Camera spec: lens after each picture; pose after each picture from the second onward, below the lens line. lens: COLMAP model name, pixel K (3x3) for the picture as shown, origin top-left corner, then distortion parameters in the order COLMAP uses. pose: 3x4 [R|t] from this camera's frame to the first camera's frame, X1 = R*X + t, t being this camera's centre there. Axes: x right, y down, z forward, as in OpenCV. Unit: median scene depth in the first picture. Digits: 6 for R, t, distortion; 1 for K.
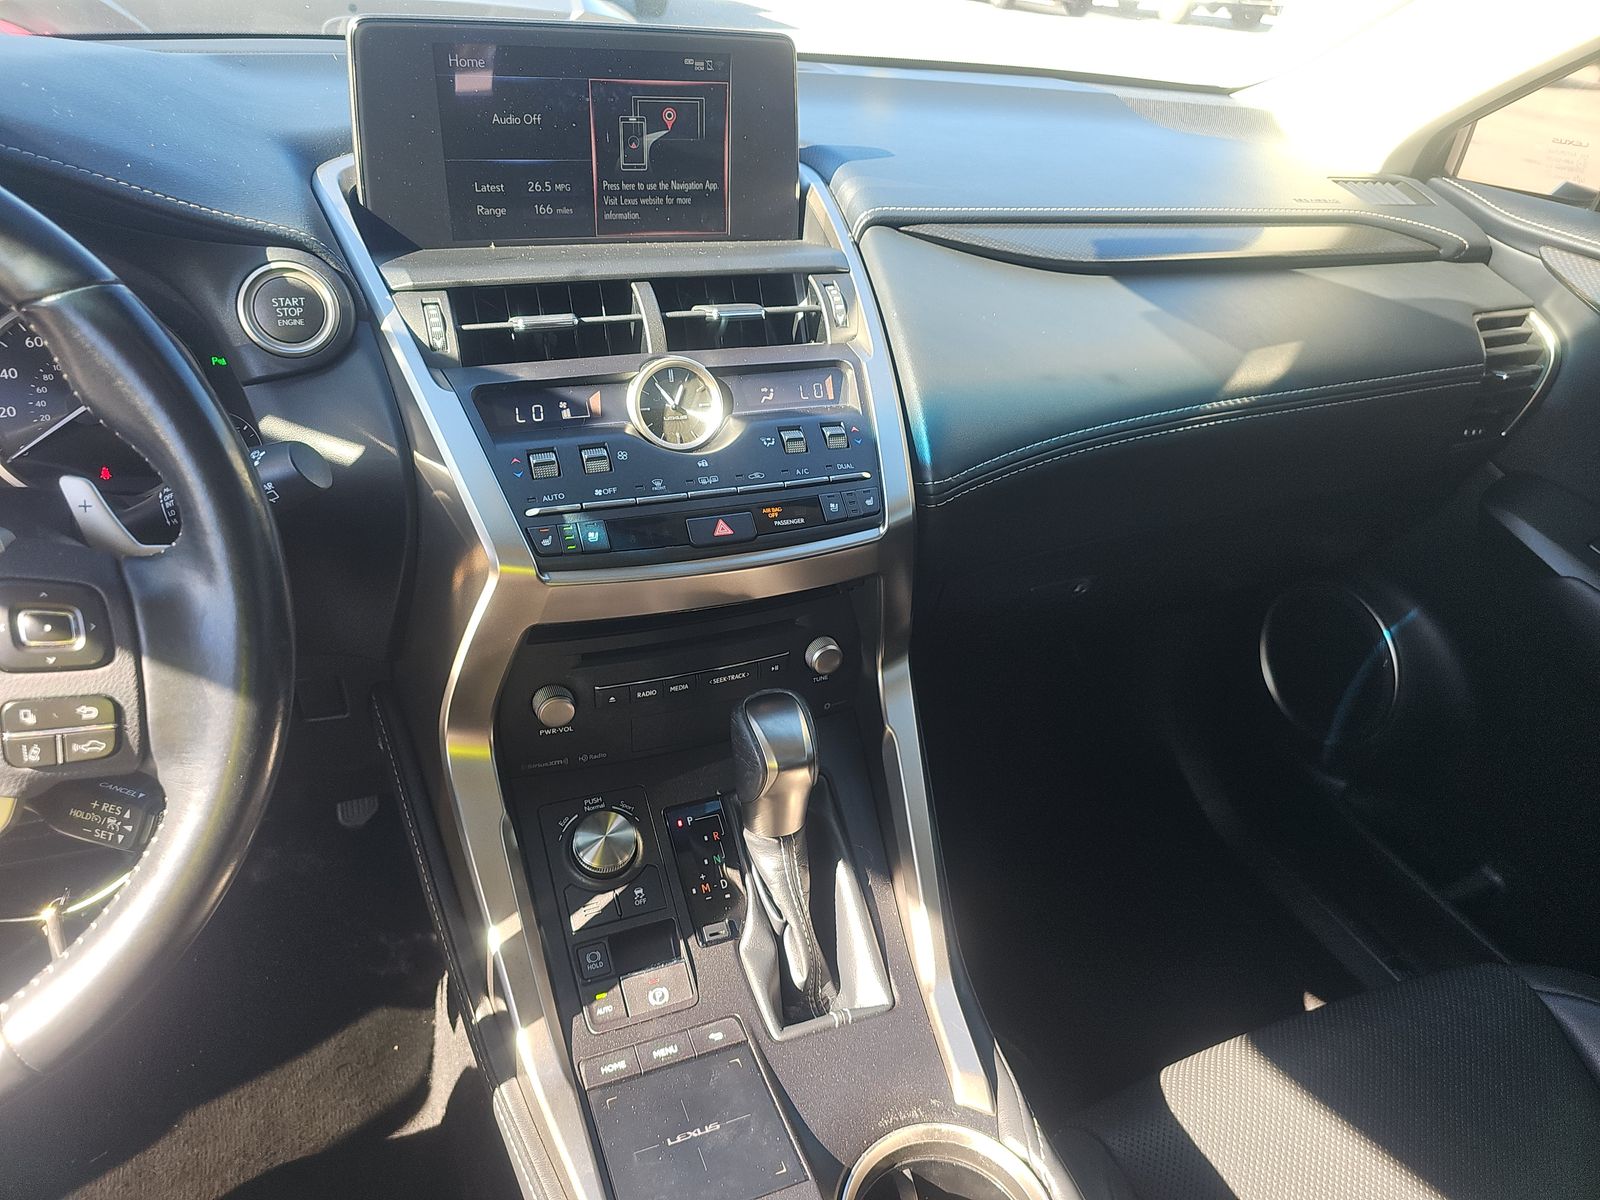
lens RADIAL K [[1059.9, 0, 799.7], [0, 1059.9, 604.1], [0, 0, 1]] dist [0.006386, -0.022370]
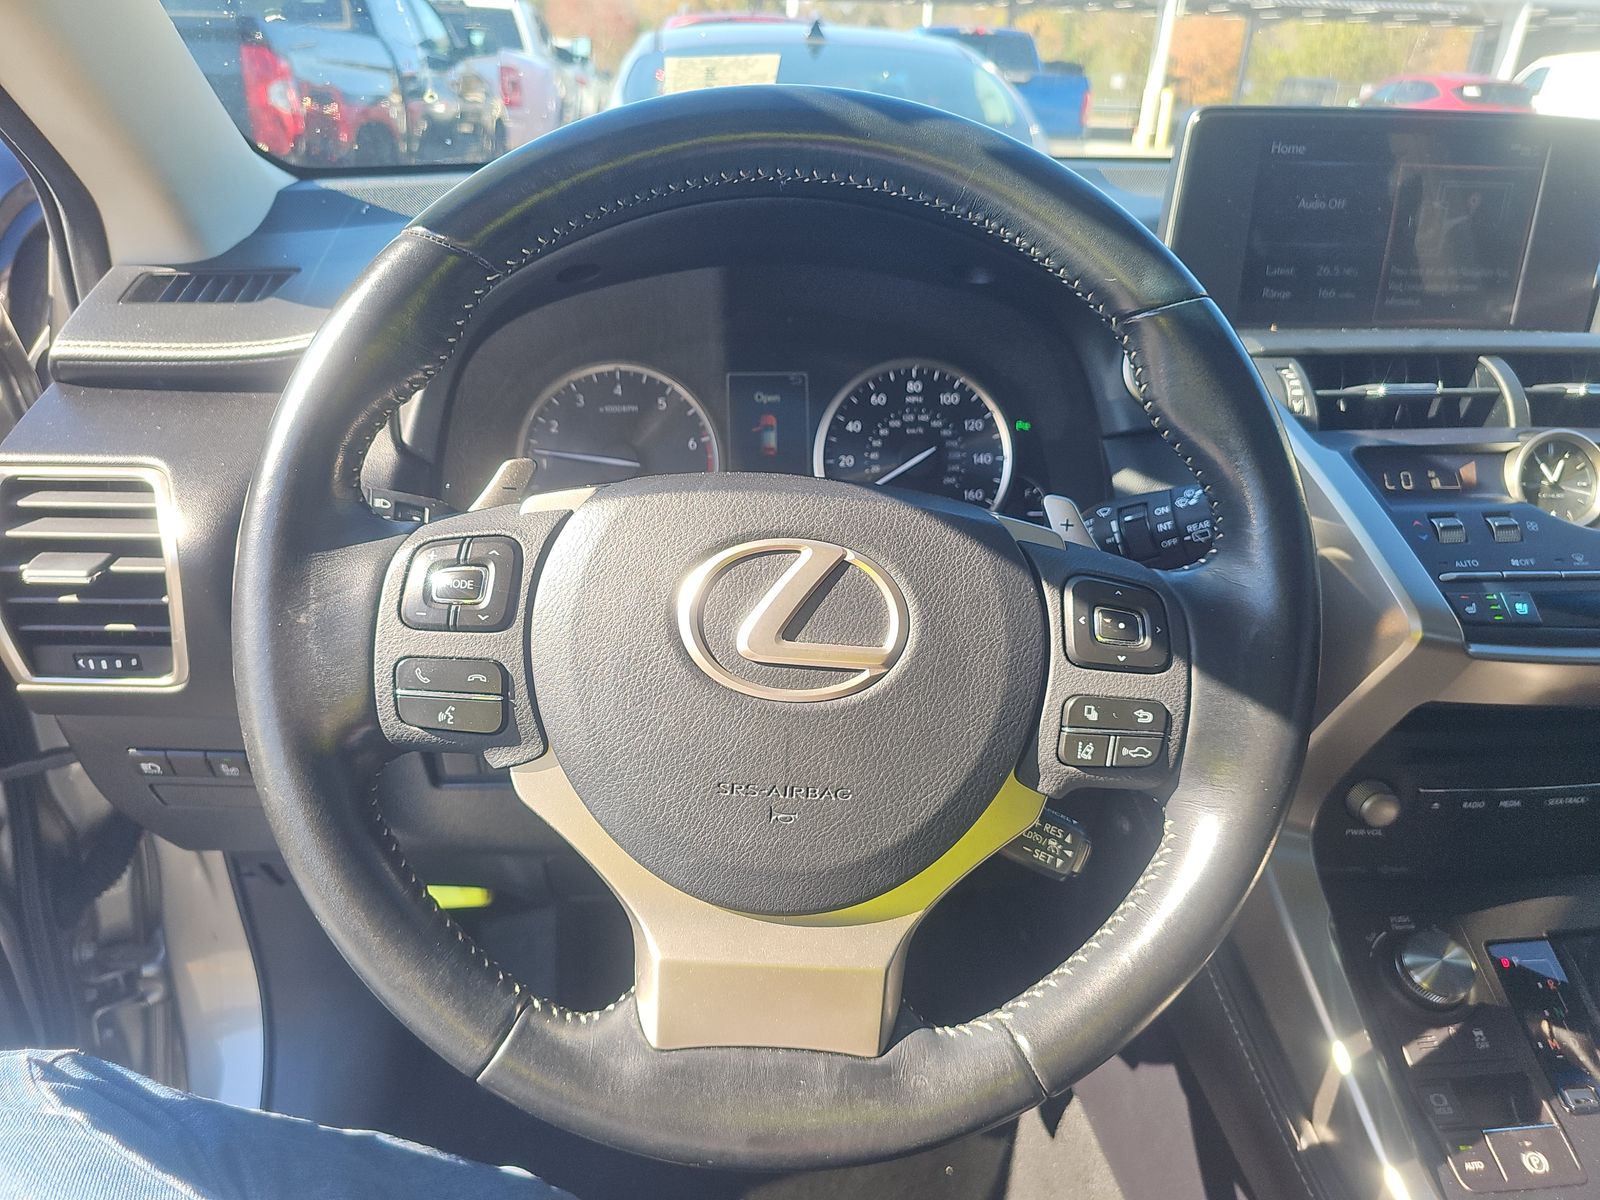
lens RADIAL K [[1059.9, 0, 800.8], [0, 1059.9, 599.6], [0, 0, 1]] dist [0.006386, -0.022370]
pose [[0.947866, 0.074182, -0.309914, -0.452065], [-0.119606, 0.984244, -0.130222, 0.107579], [0.295371, 0.160500, 0.941804, -0.019512]]
